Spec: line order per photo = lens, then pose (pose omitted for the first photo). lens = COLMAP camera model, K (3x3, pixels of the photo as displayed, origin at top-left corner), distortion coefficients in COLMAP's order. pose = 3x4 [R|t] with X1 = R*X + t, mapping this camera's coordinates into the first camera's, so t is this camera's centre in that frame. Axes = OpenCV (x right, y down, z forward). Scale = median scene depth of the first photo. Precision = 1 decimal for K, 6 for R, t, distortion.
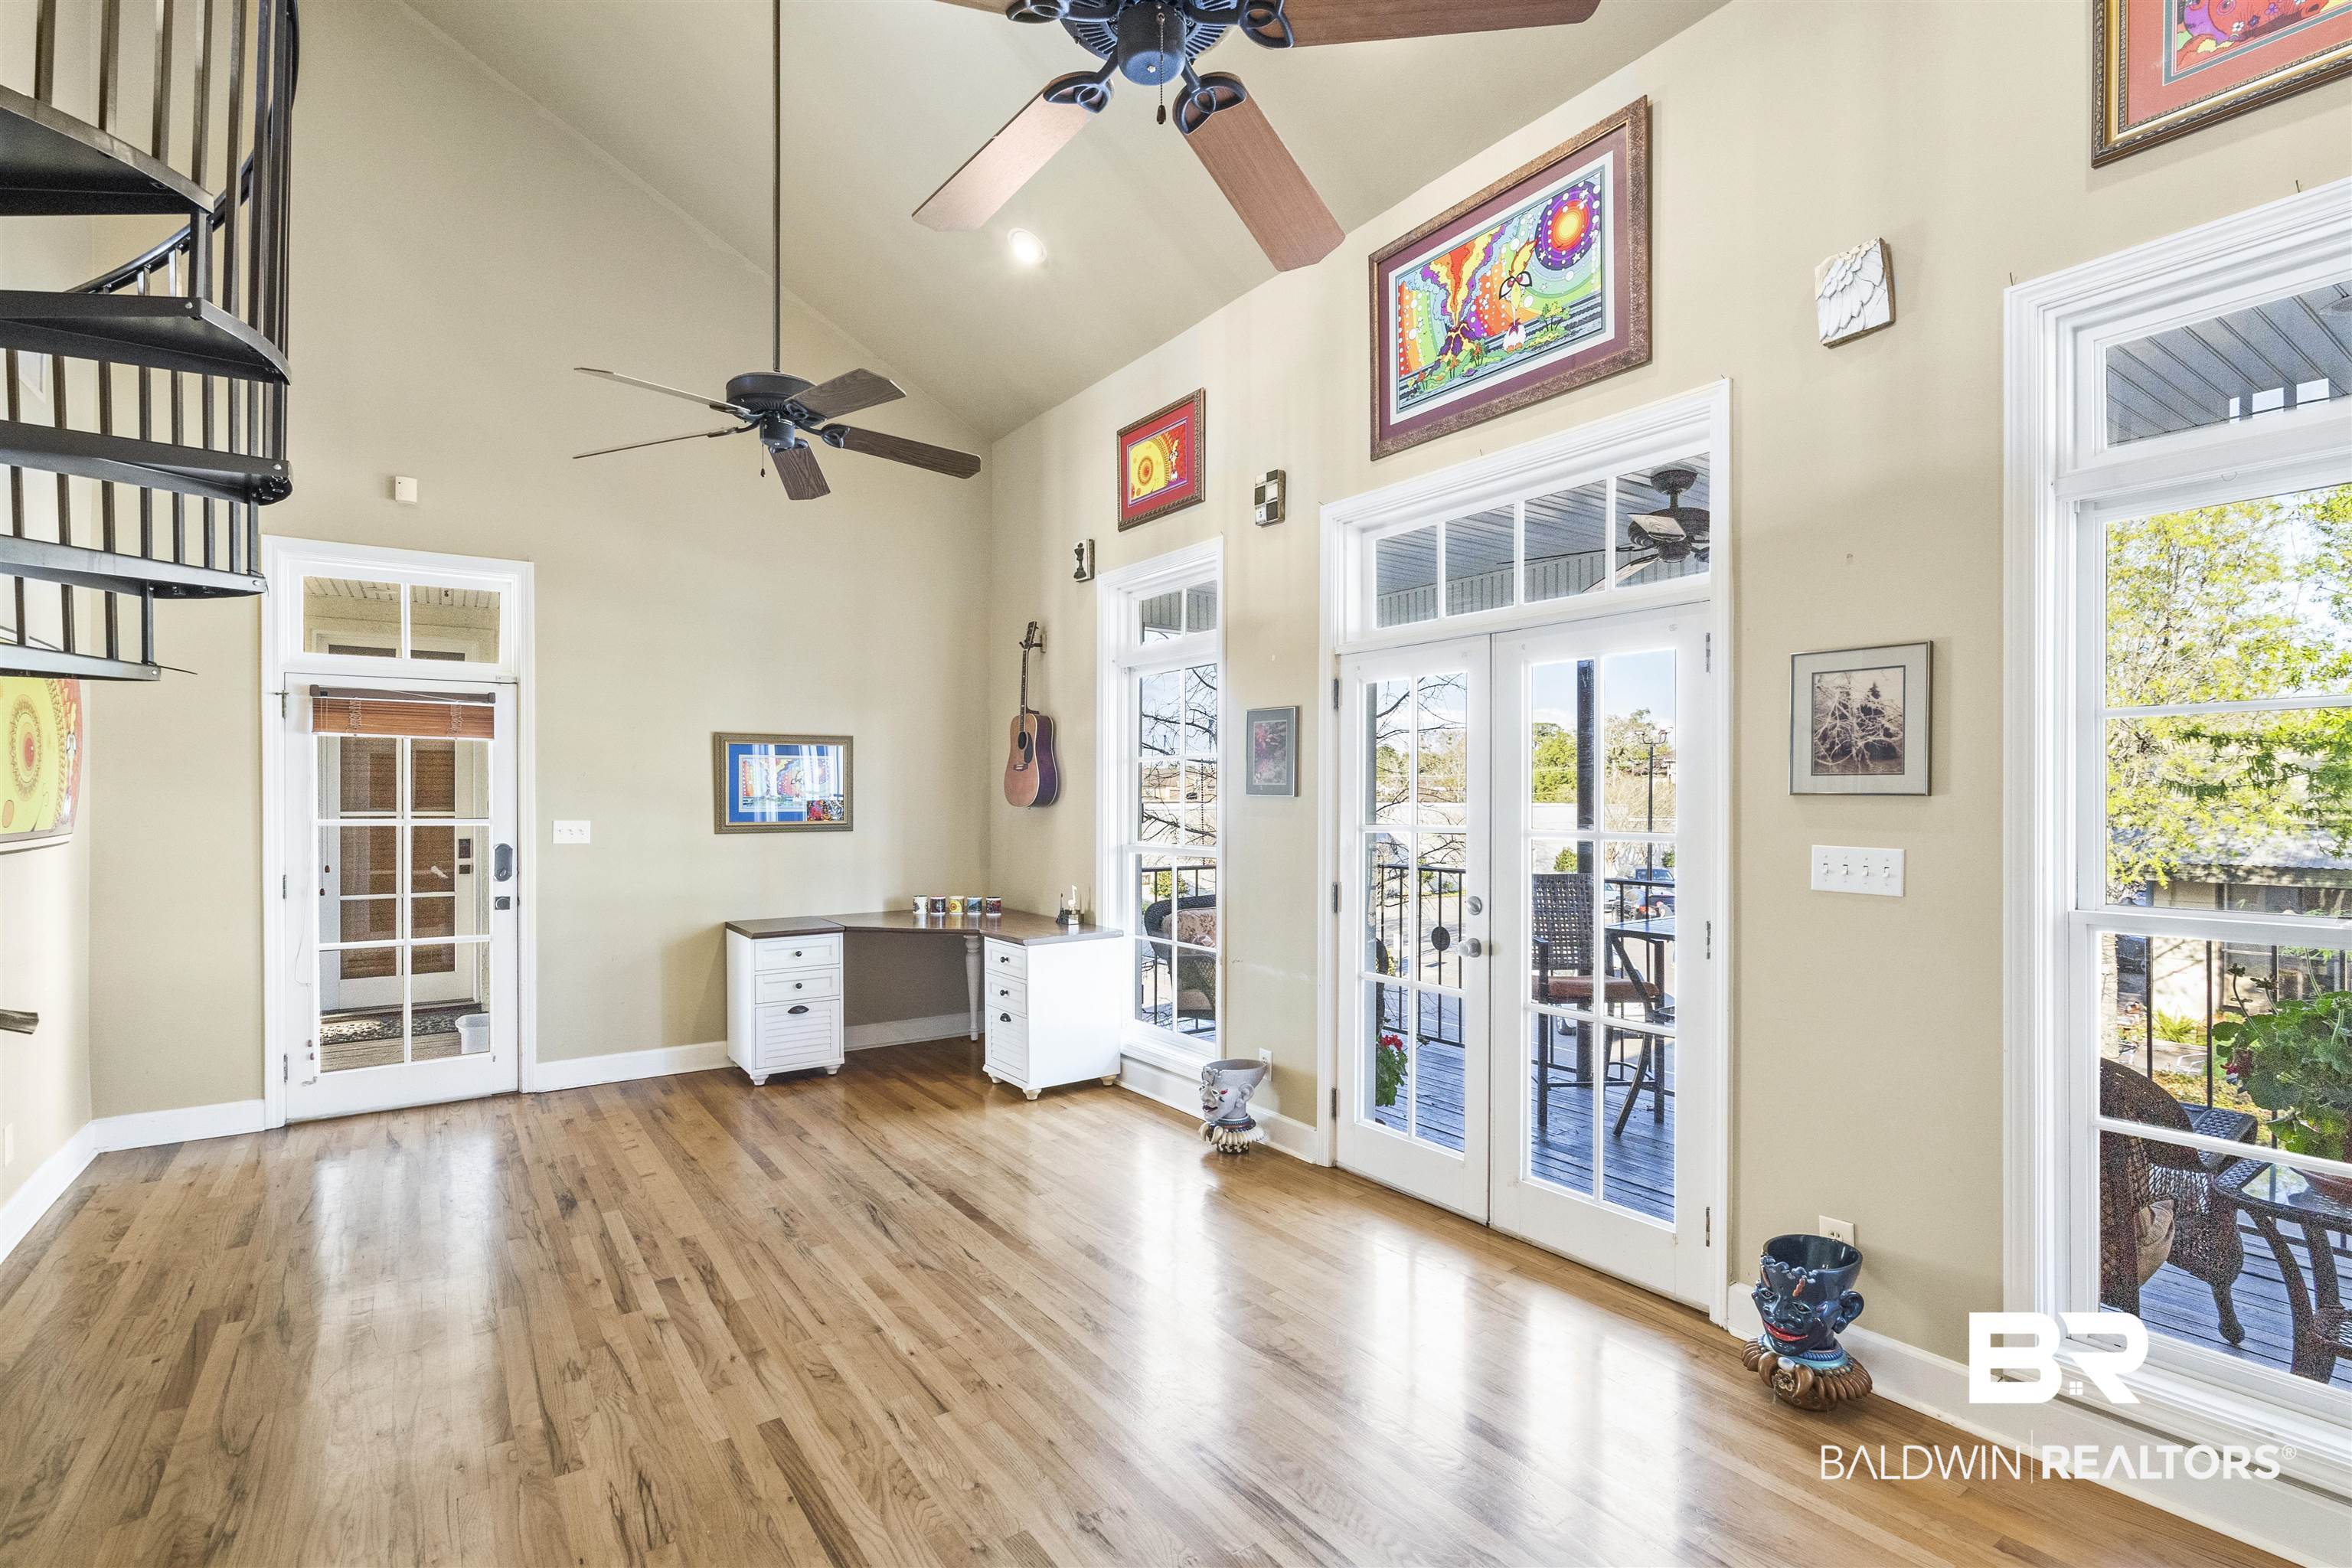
lens RADIAL K [[1090.7, 0, 1148.0], [0, 1090.7, 798.7], [0, 0, 1]] dist [-0.003539, -0.000499]
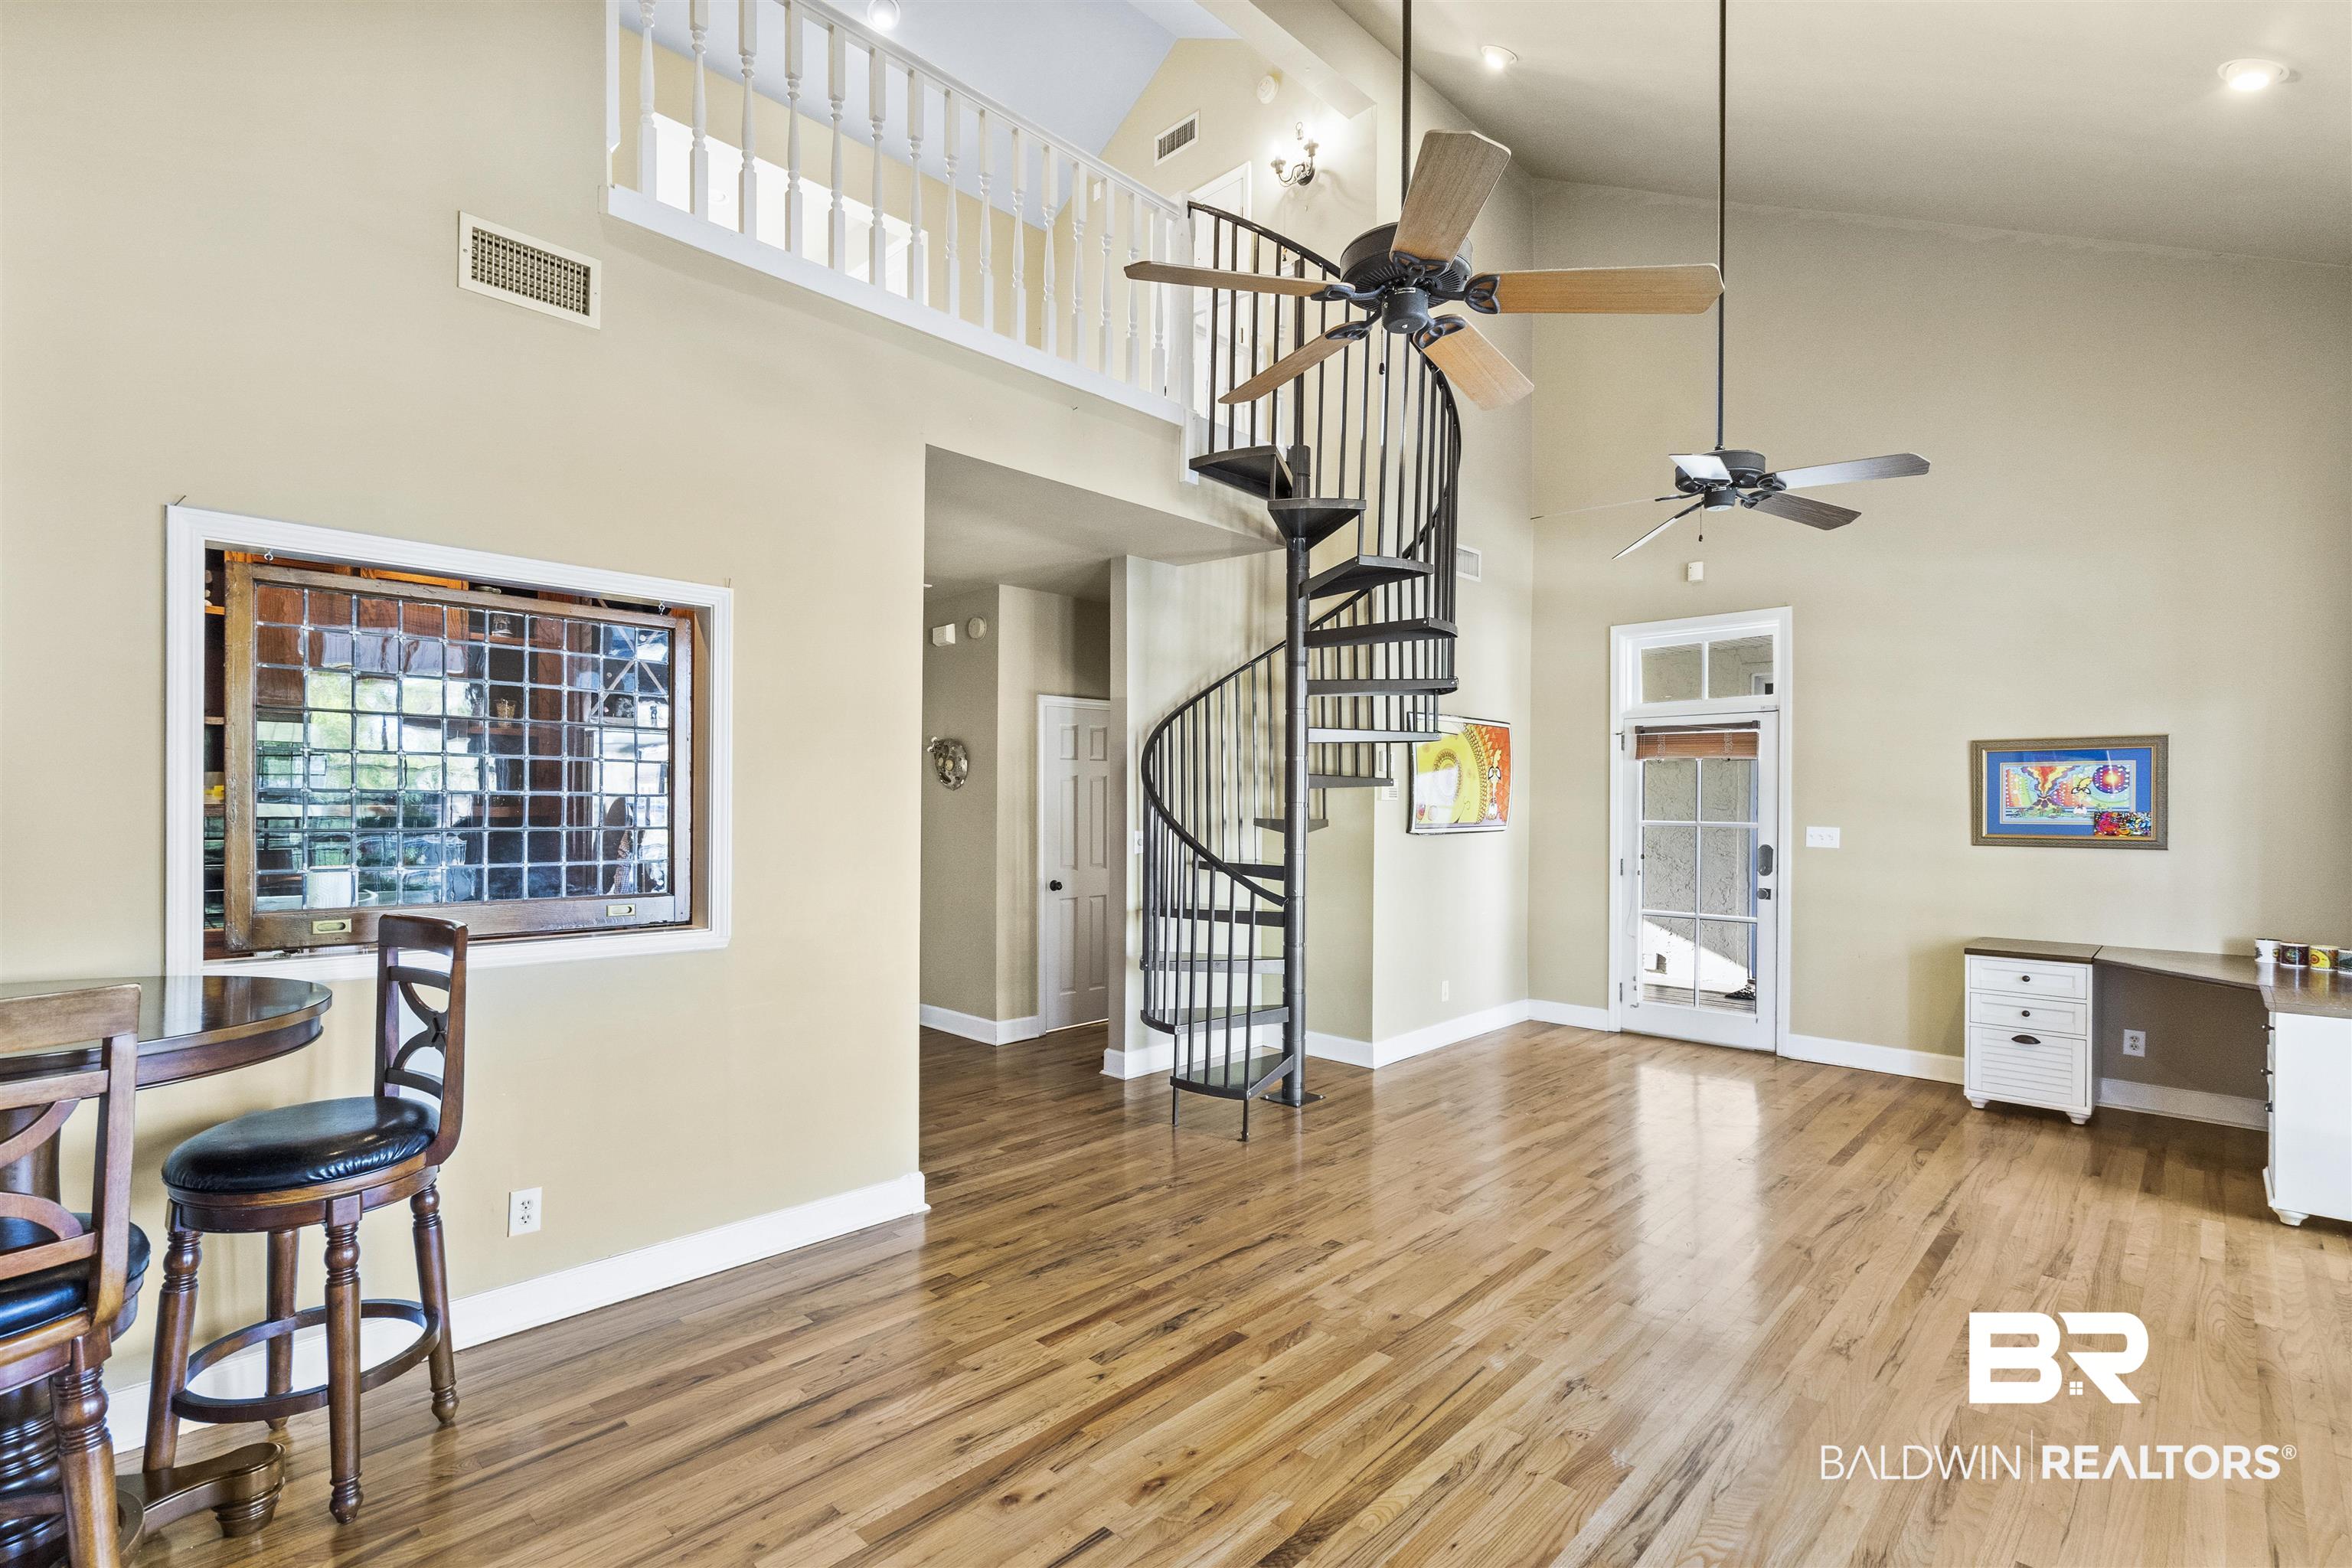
lens RADIAL K [[1084.1, 0, 1172.5], [0, 1084.1, 802.2], [0, 0, 1]] dist [-0.001078, 0.000212]
pose [[0.199456, 0.005245, -0.979893, 0.581541], [-0.005939, 0.999974, 0.004144, -0.008445], [0.979889, 0.004993, 0.199482, 0.149793]]
